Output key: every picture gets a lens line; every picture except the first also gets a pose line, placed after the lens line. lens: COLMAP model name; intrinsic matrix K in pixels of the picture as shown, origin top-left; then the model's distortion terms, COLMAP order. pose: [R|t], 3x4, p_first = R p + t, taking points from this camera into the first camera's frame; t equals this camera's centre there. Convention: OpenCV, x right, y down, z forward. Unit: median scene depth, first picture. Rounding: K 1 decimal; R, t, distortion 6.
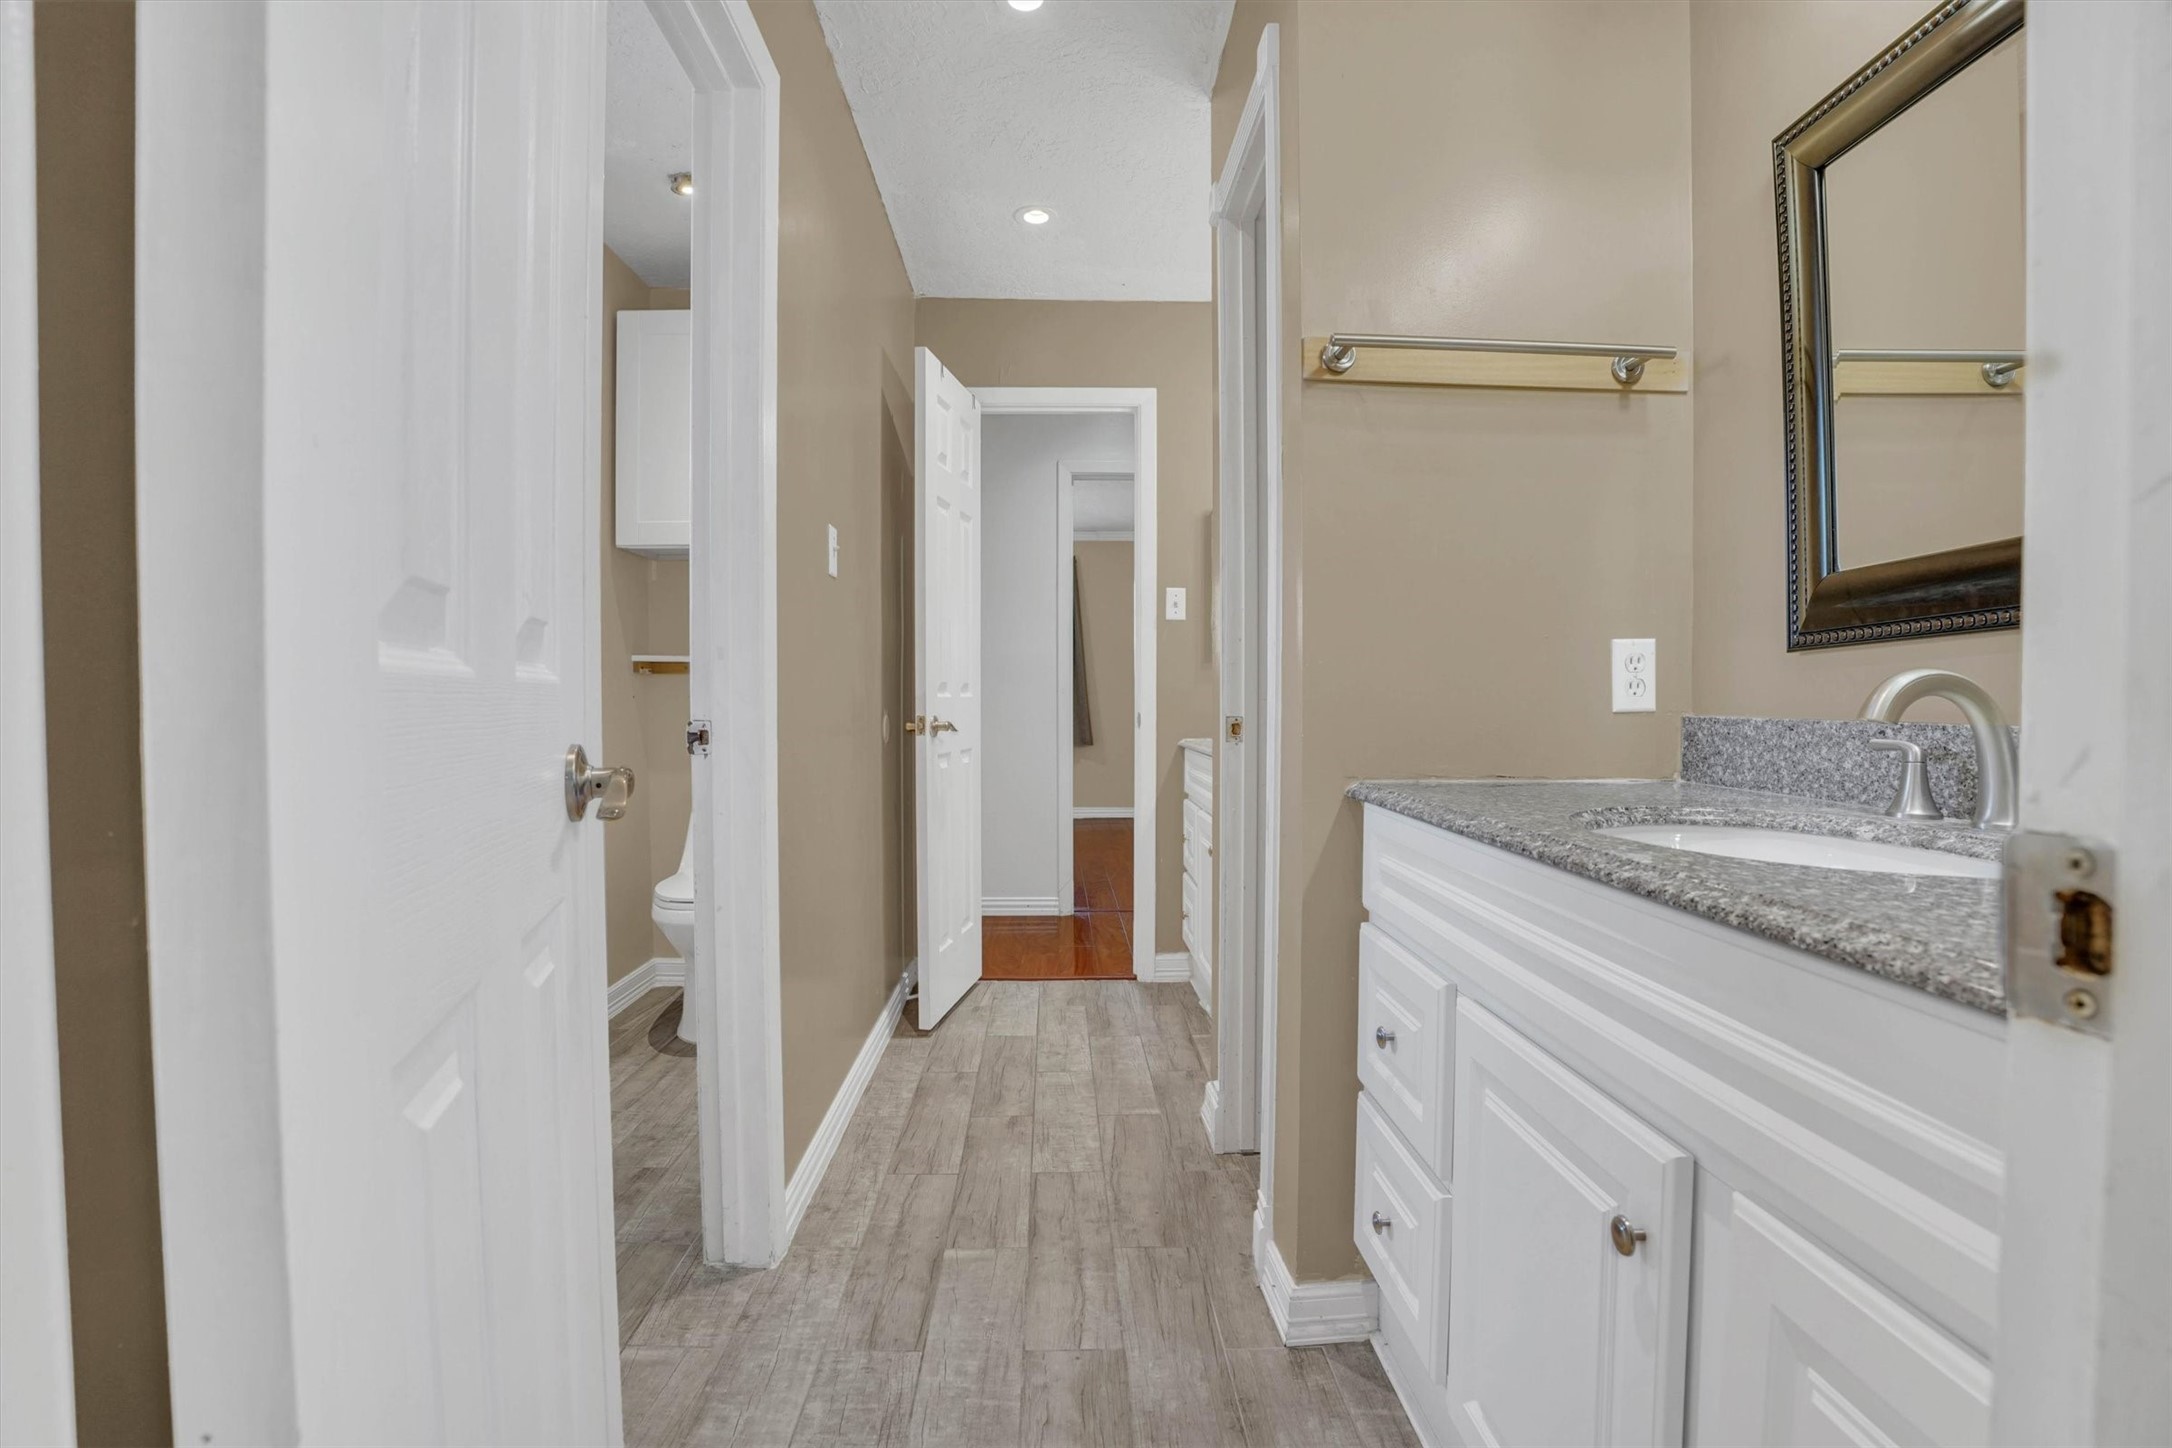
lens RADIAL K [[1041.7, 0, 1078.5], [0, 1041.7, 733.3], [0, 0, 1]] dist [-0.074341, 0.022138]
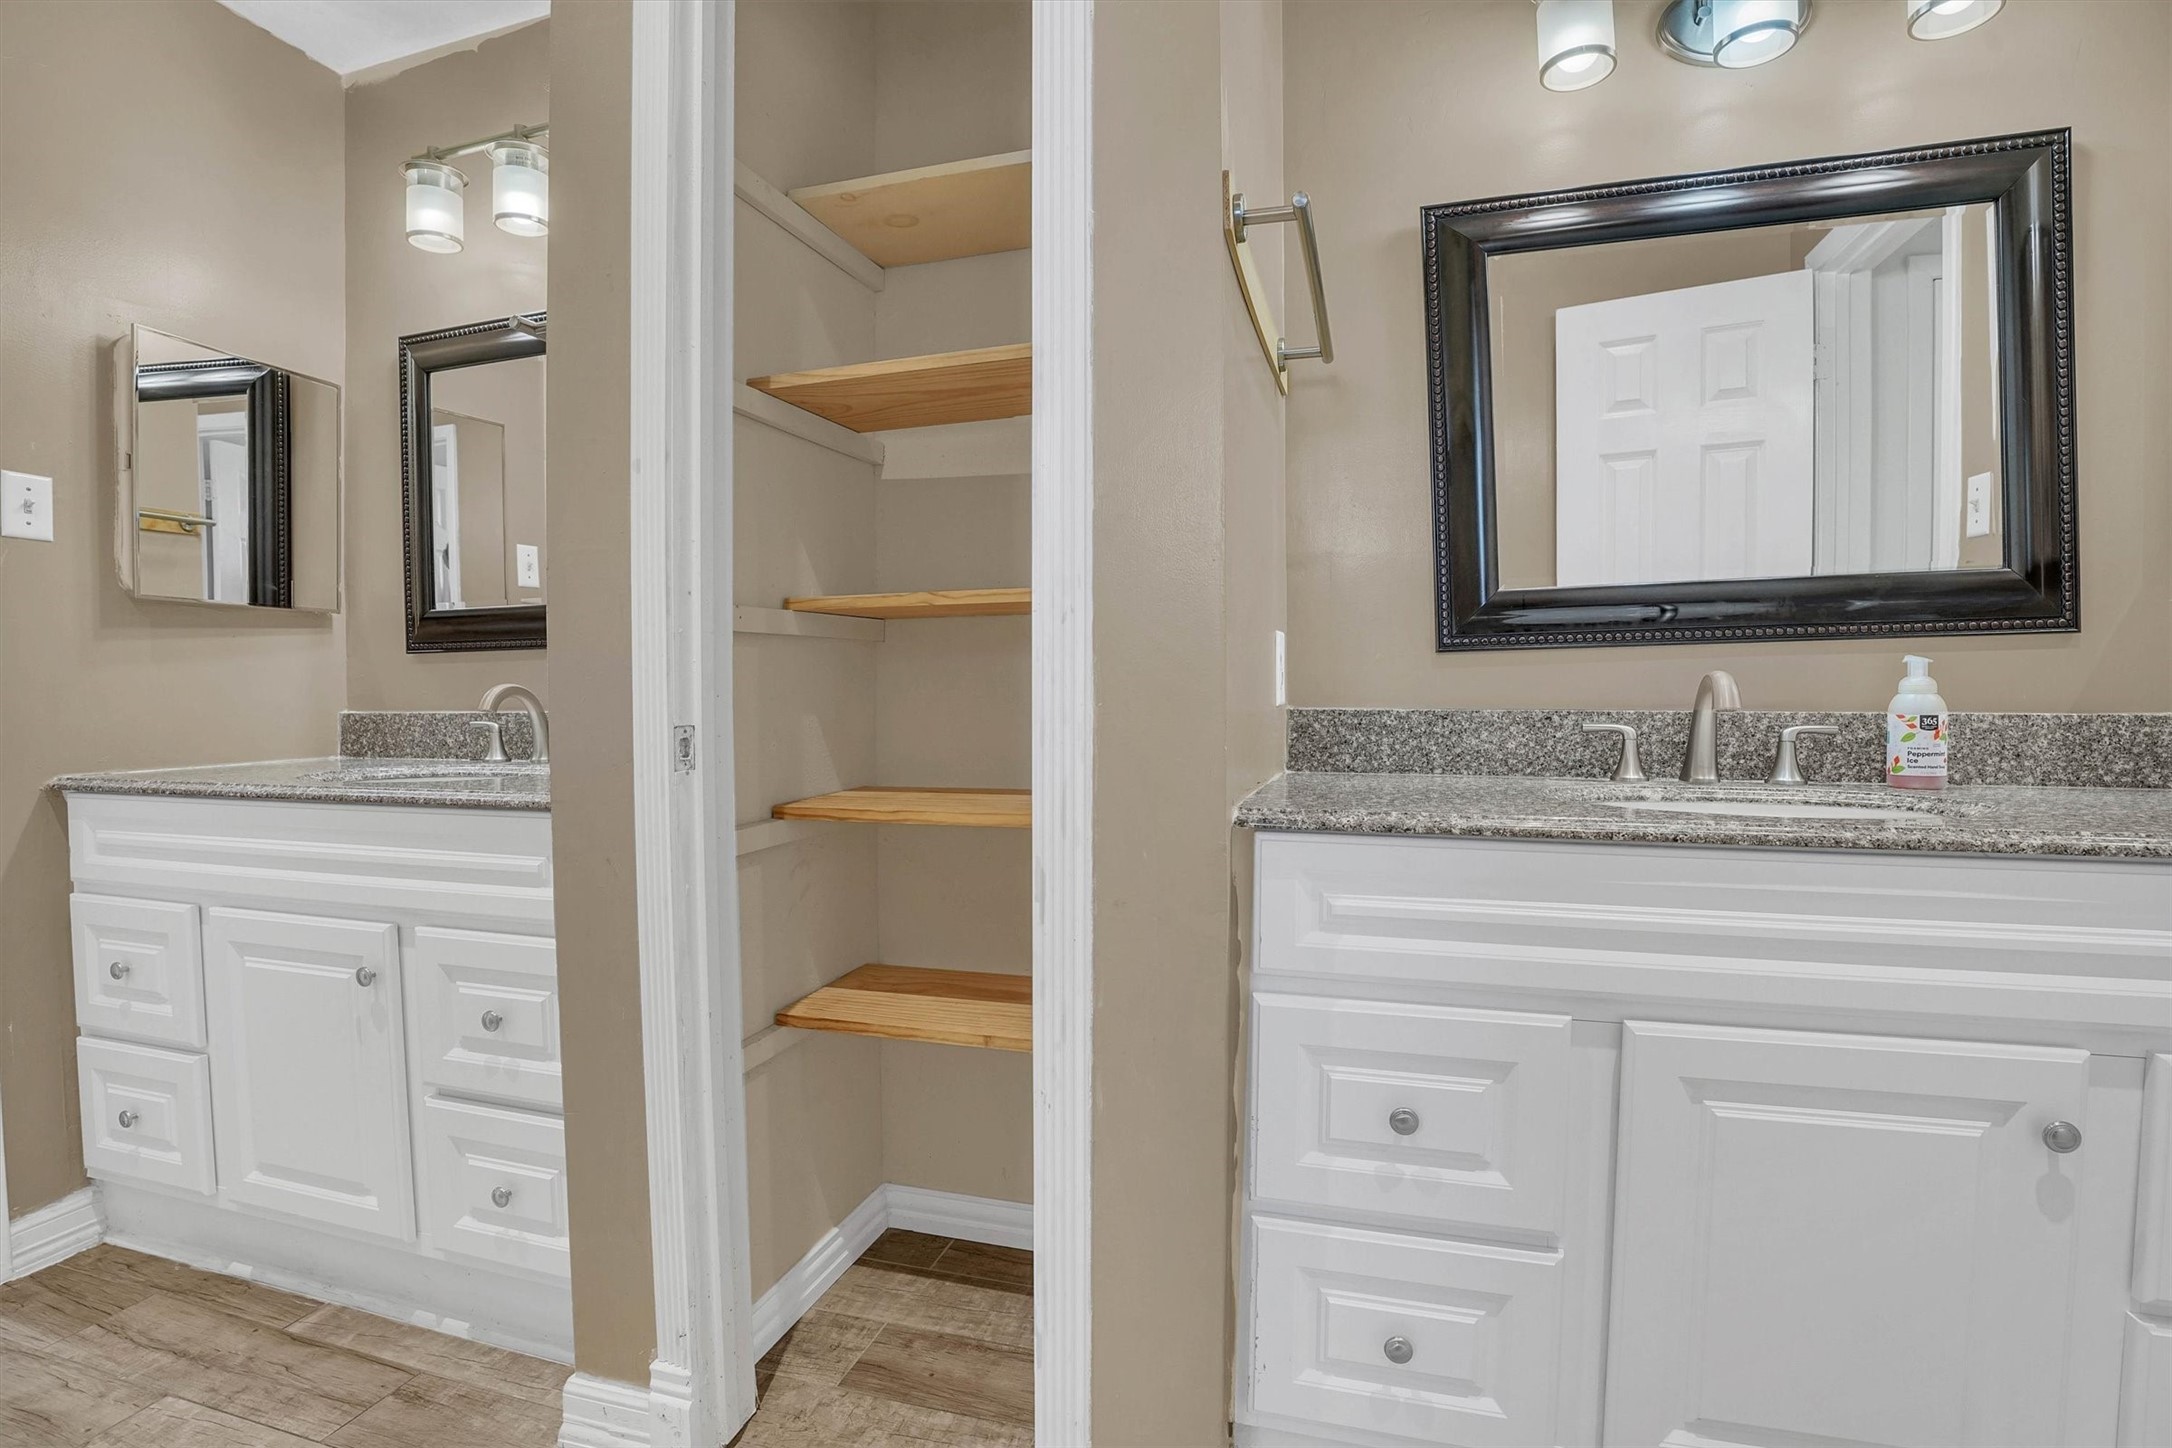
lens RADIAL K [[993.8, 0, 1080.5], [0, 993.8, 721.7], [0, 0, 1]] dist [-0.066997, 0.018013]
pose [[0.302229, -0.012375, 0.953155, -0.478092], [0.030210, 0.999538, 0.003398, -0.015419], [-0.952756, 0.027767, 0.302463, 0.996758]]
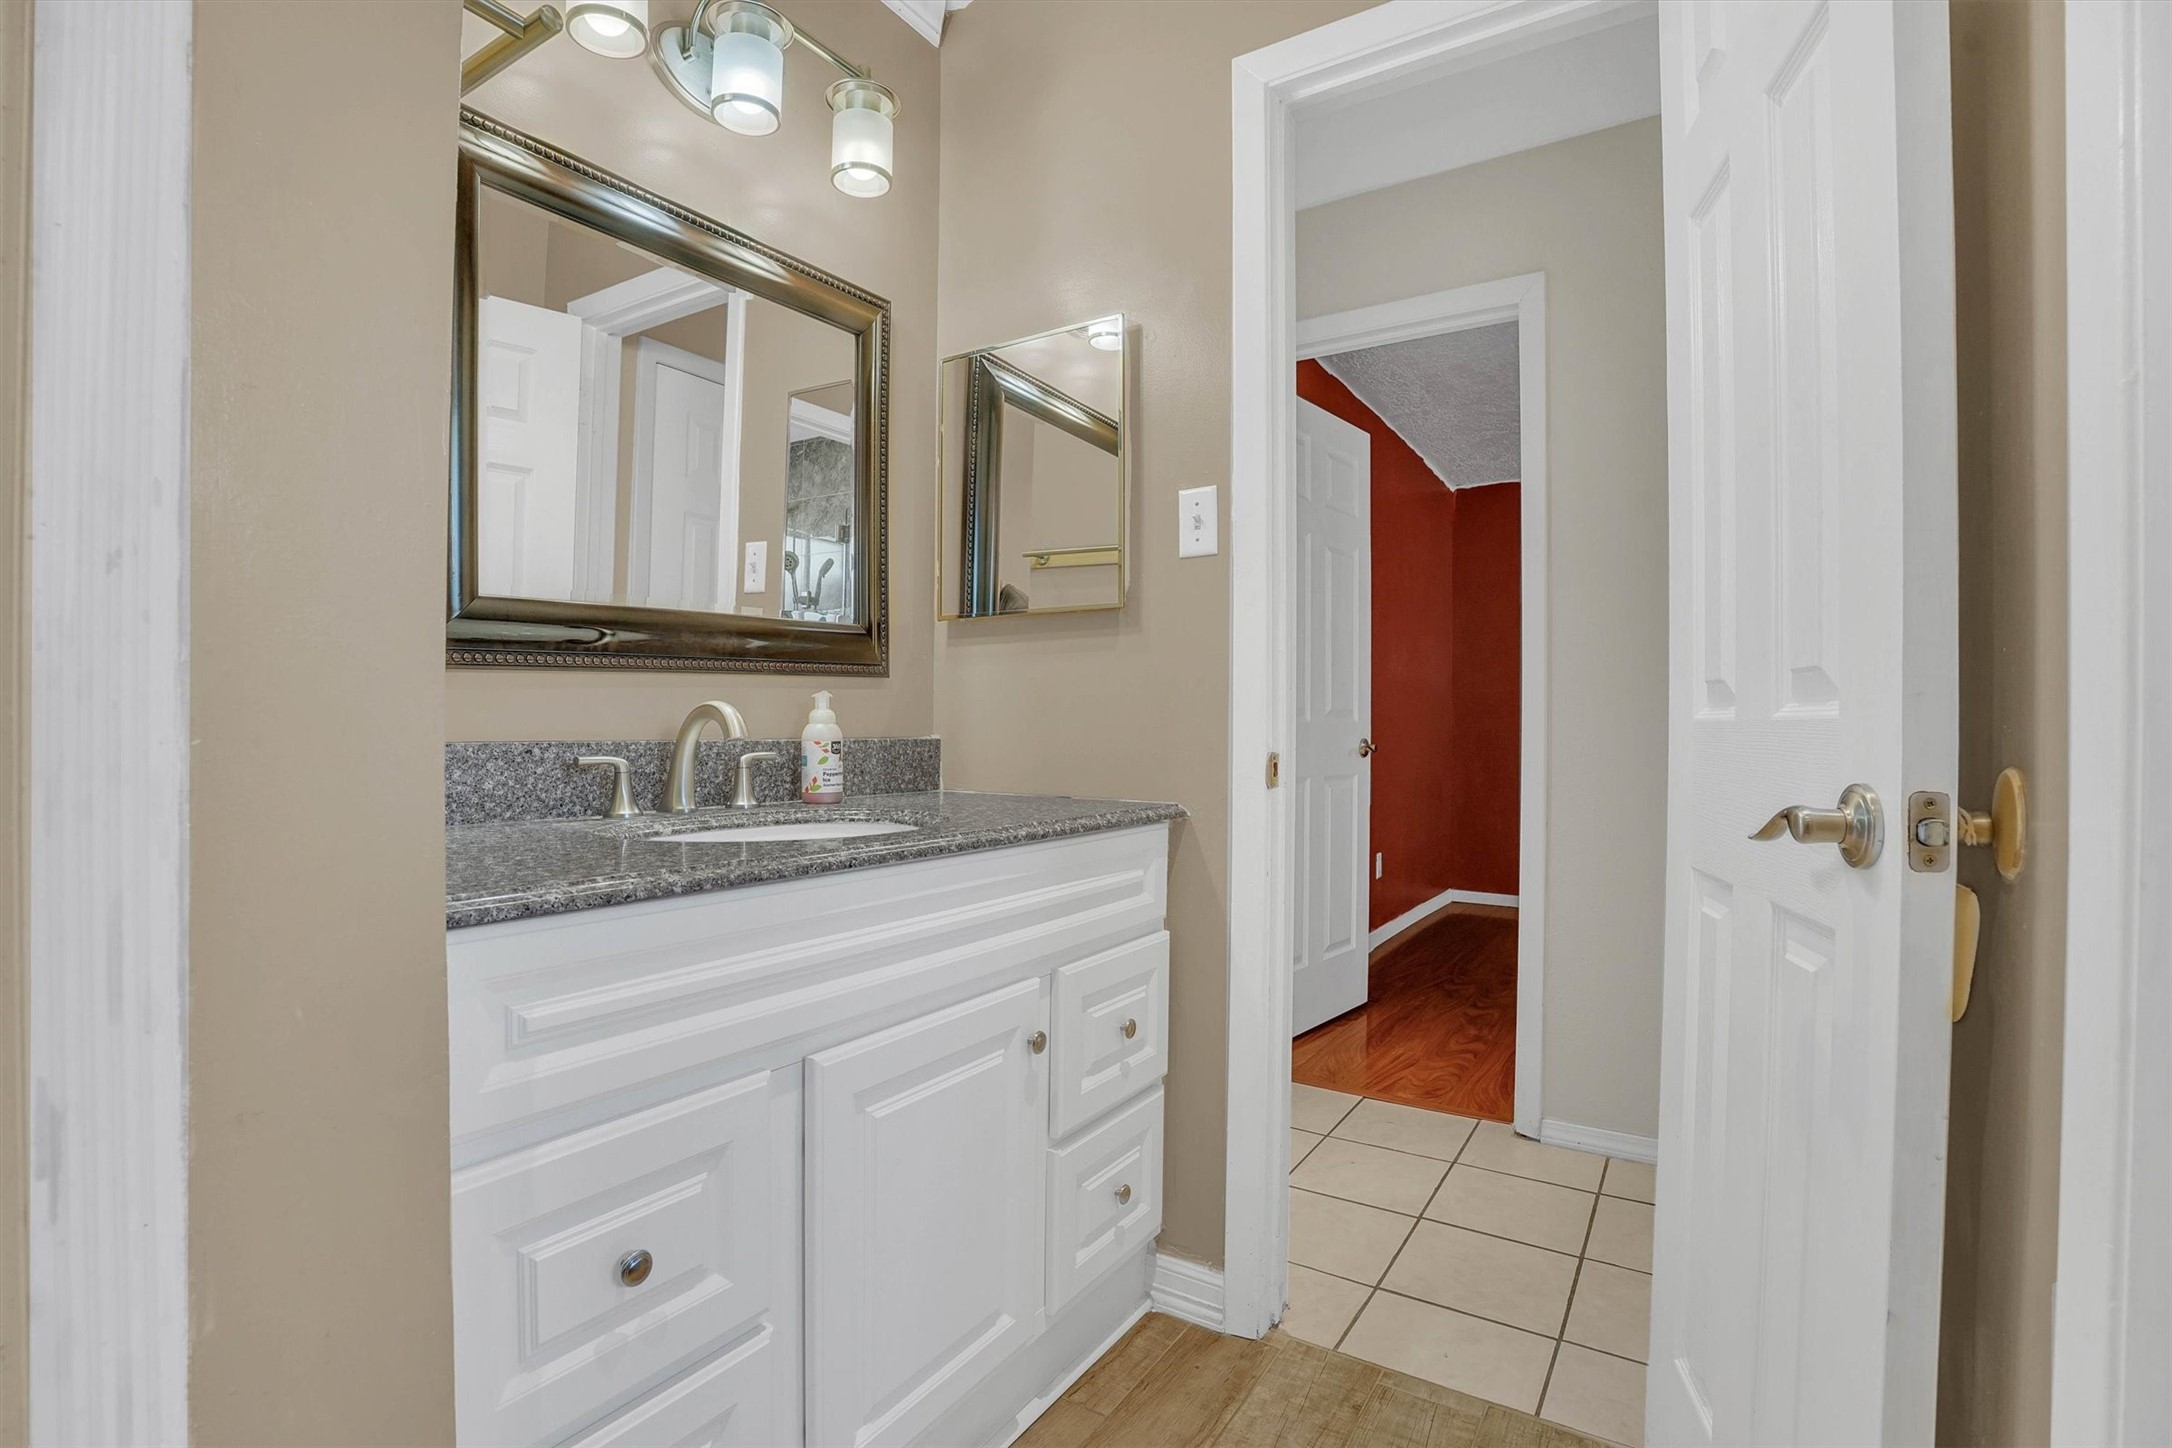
lens RADIAL K [[1041.7, 0, 1078.5], [0, 1041.7, 733.3], [0, 0, 1]] dist [-0.074341, 0.022138]
pose [[-0.829074, 0.009827, 0.559052, -0.261525], [0.030340, 0.999163, 0.027431, -0.027176], [-0.558315, 0.039703, -0.828678, 1.325601]]
